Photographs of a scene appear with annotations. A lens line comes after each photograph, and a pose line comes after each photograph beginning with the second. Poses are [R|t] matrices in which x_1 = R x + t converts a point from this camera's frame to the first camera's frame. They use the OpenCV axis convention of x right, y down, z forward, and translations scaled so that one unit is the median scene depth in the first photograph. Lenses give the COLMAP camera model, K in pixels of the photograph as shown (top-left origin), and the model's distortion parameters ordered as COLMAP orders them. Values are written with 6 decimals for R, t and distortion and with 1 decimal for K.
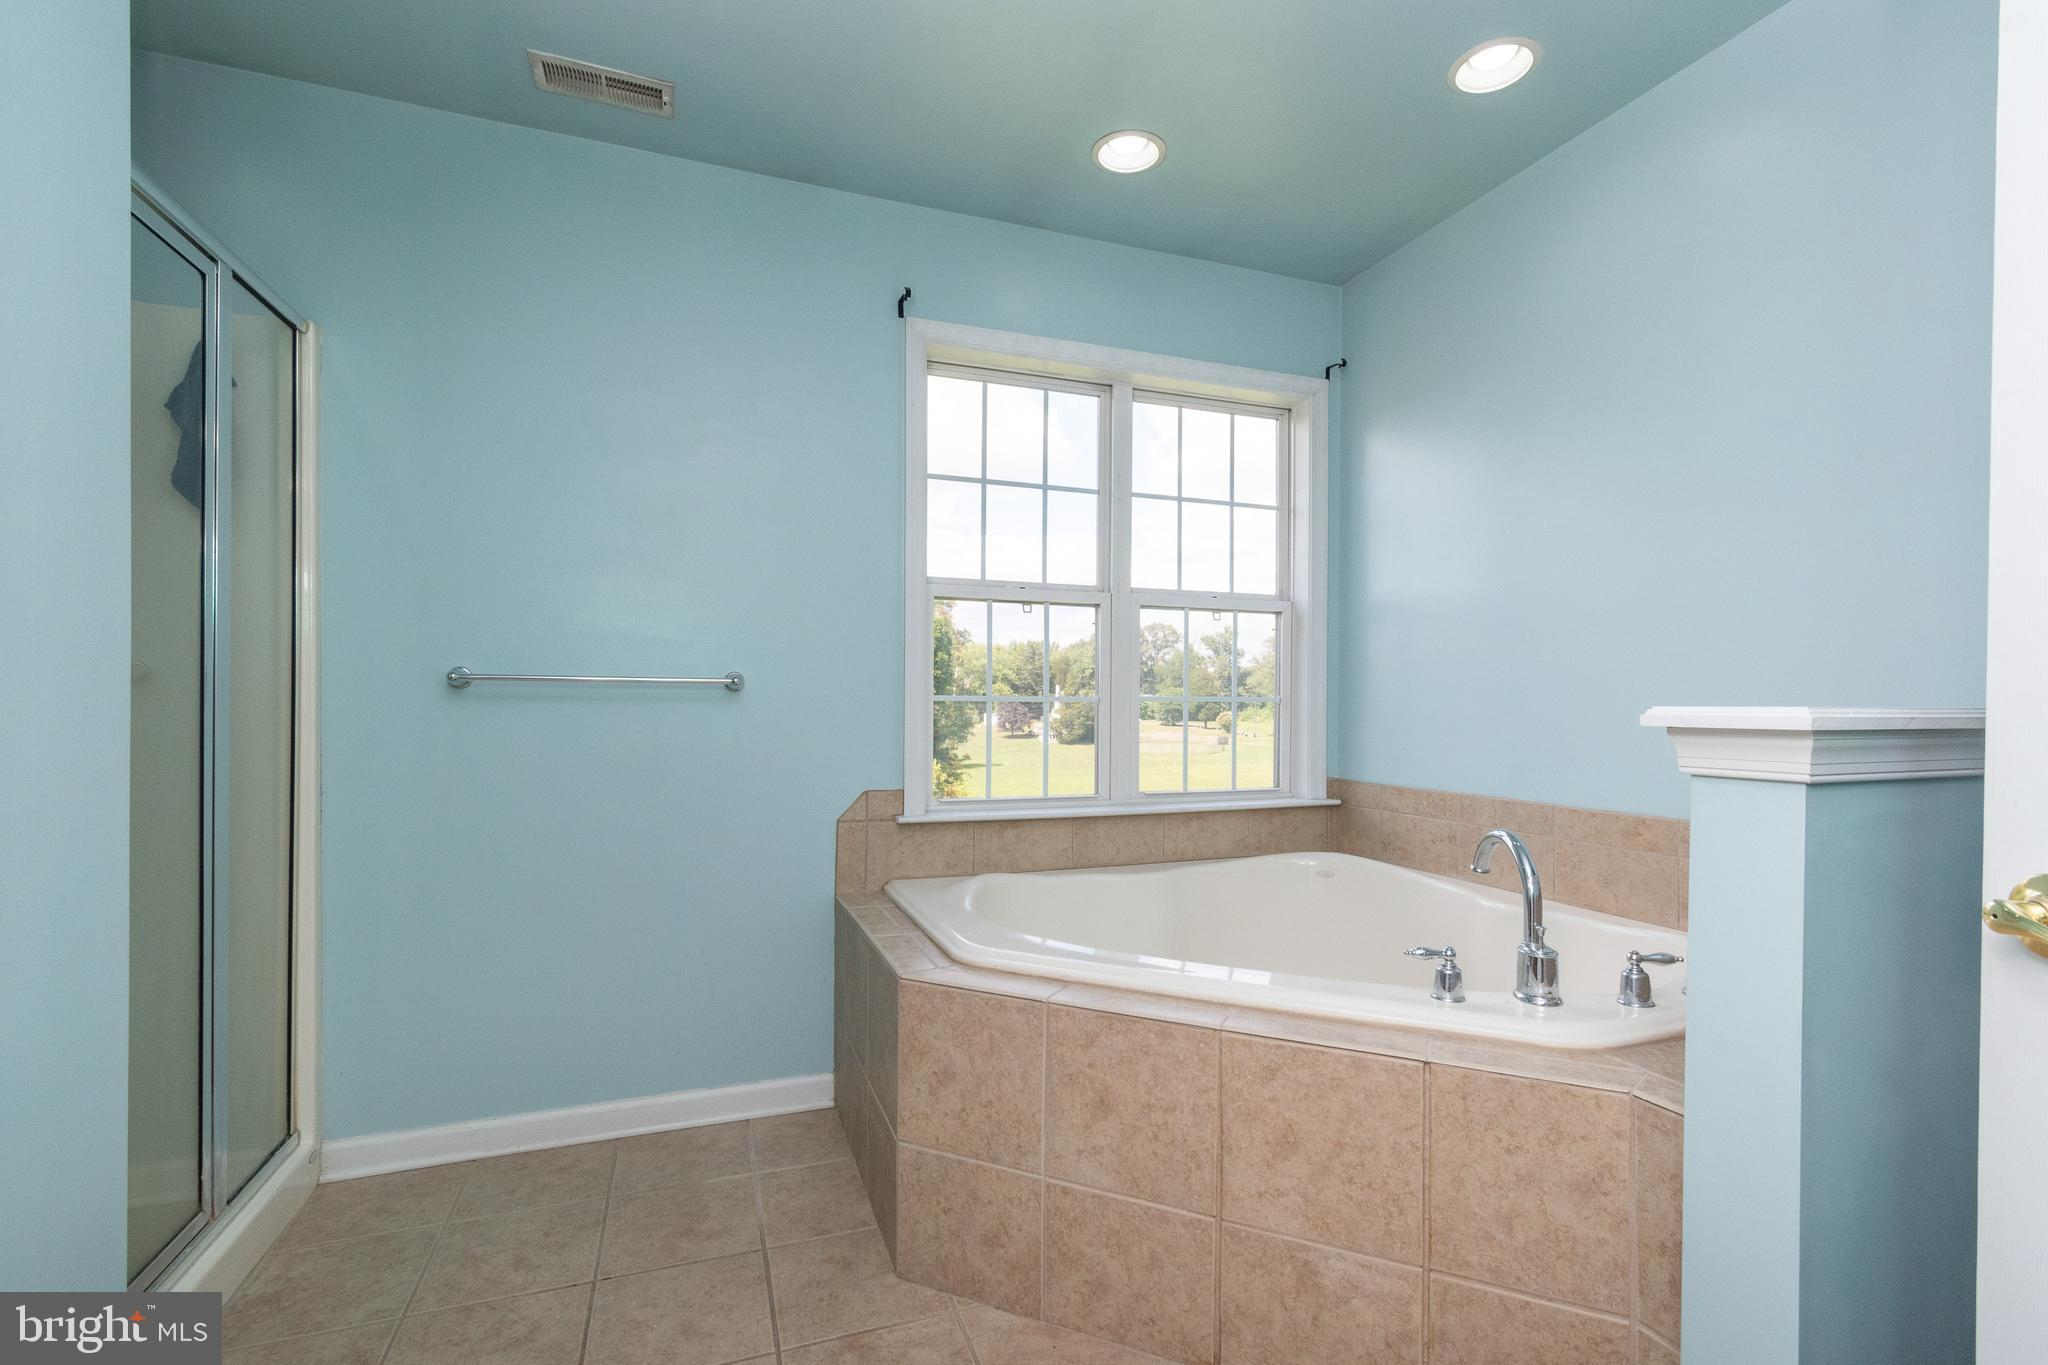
lens RADIAL K [[946.4, 0, 1060.3], [0, 946.4, 698.6], [0, 0, 1]] dist [0.002224, 0.000161]
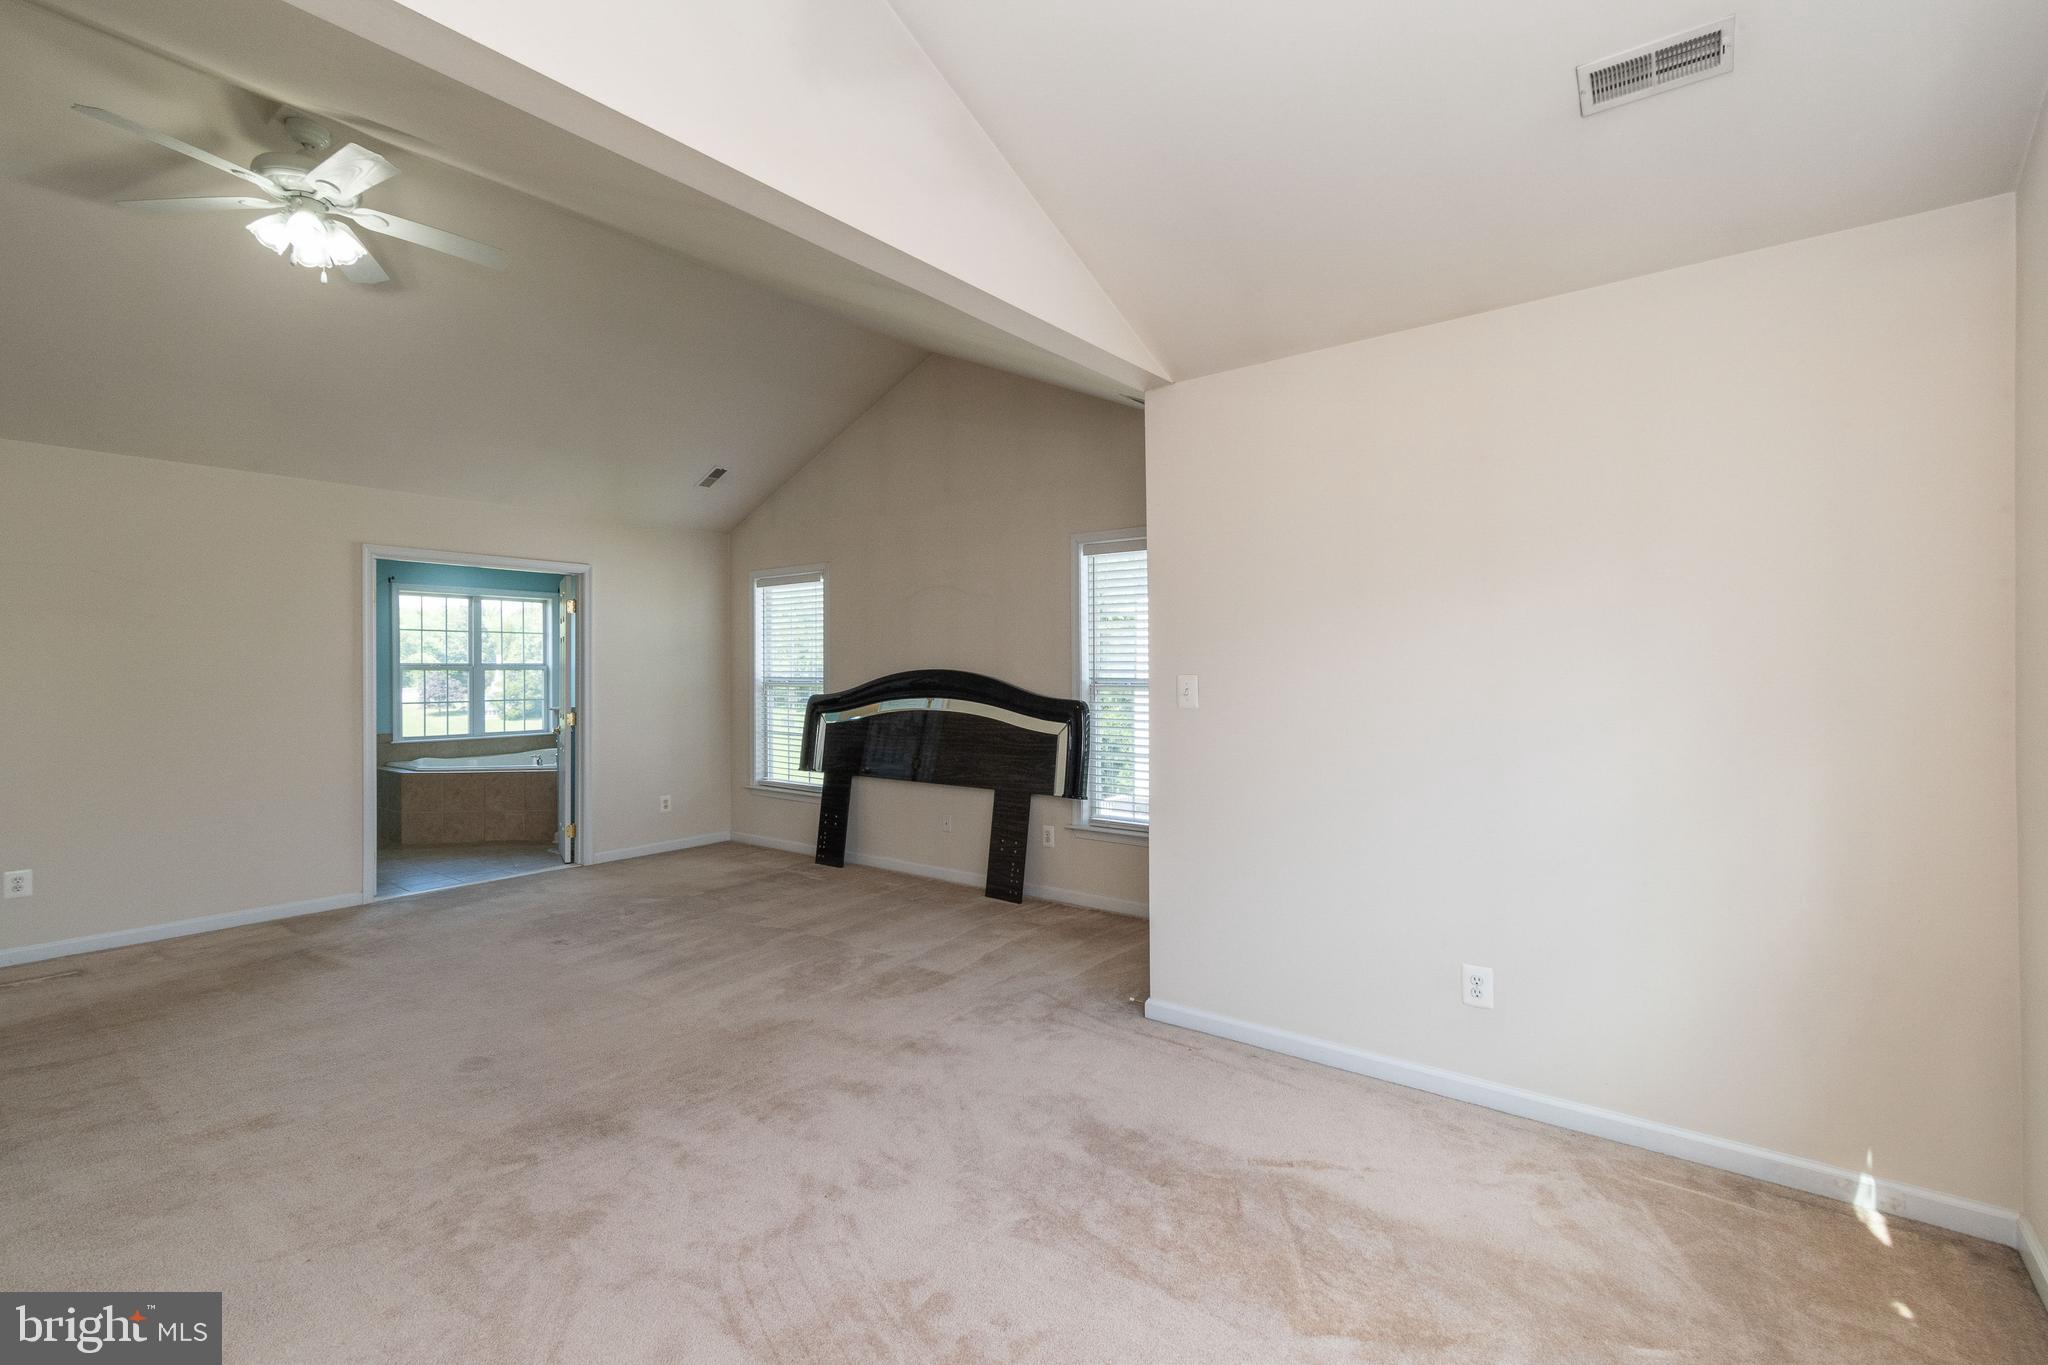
lens RADIAL K [[883.0, 0, 1010.9], [0, 883.0, 671.6], [0, 0, 1]] dist [0.001509, 0.000357]
pose [[0.866705, -0.008243, 0.498752, 0.134709], [0.011683, 0.999925, -0.003776, -0.064784], [-0.498684, 0.009100, 0.866736, -2.288716]]
